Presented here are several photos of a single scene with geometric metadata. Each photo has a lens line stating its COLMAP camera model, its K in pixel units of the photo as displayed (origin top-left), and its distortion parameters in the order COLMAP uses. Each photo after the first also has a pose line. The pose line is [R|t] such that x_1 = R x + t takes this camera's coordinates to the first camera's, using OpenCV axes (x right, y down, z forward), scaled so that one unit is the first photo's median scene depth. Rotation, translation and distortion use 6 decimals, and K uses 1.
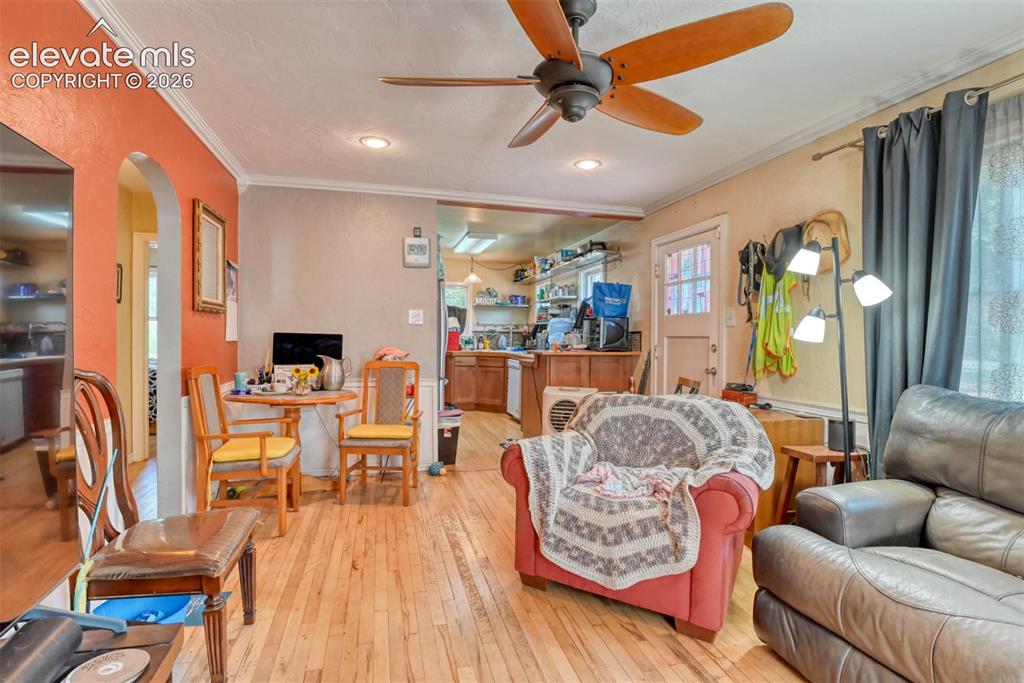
lens RADIAL K [[511.6, 0, 513.4], [0, 511.6, 343.7], [0, 0, 1]] dist [-0.030822, -0.002276]
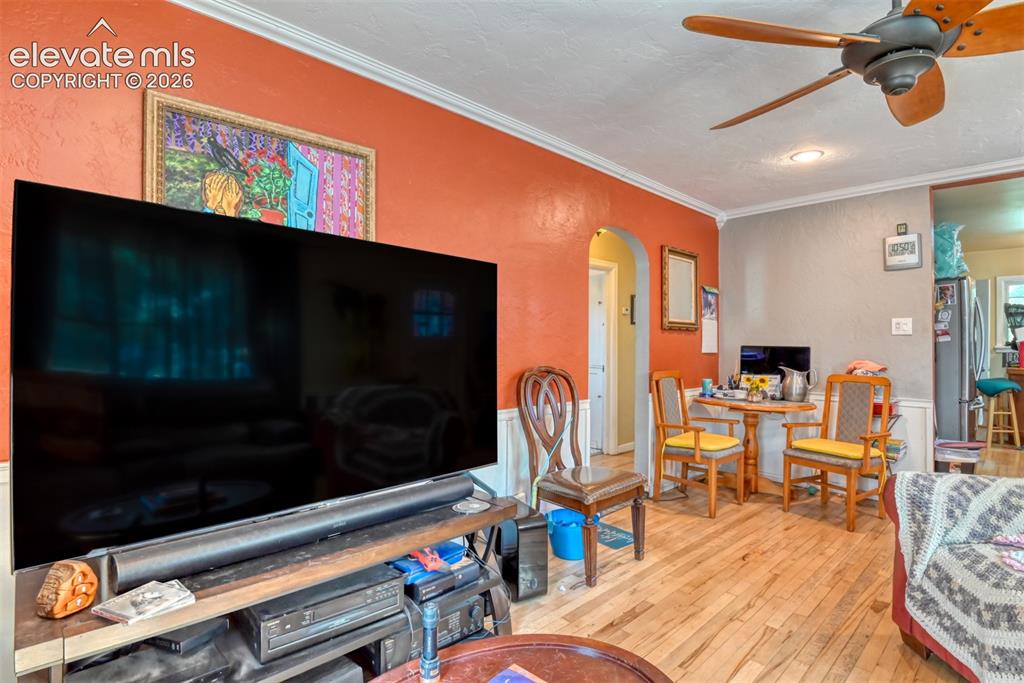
lens RADIAL K [[500.1, 0, 515.9], [0, 500.1, 341.6], [0, 0, 1]] dist [-0.027779, -0.003067]
pose [[0.481192, -0.015289, -0.876482, 0.291391], [-0.012656, 0.999623, -0.024386, 0.003115], [0.876524, 0.022827, 0.480817, 0.029932]]
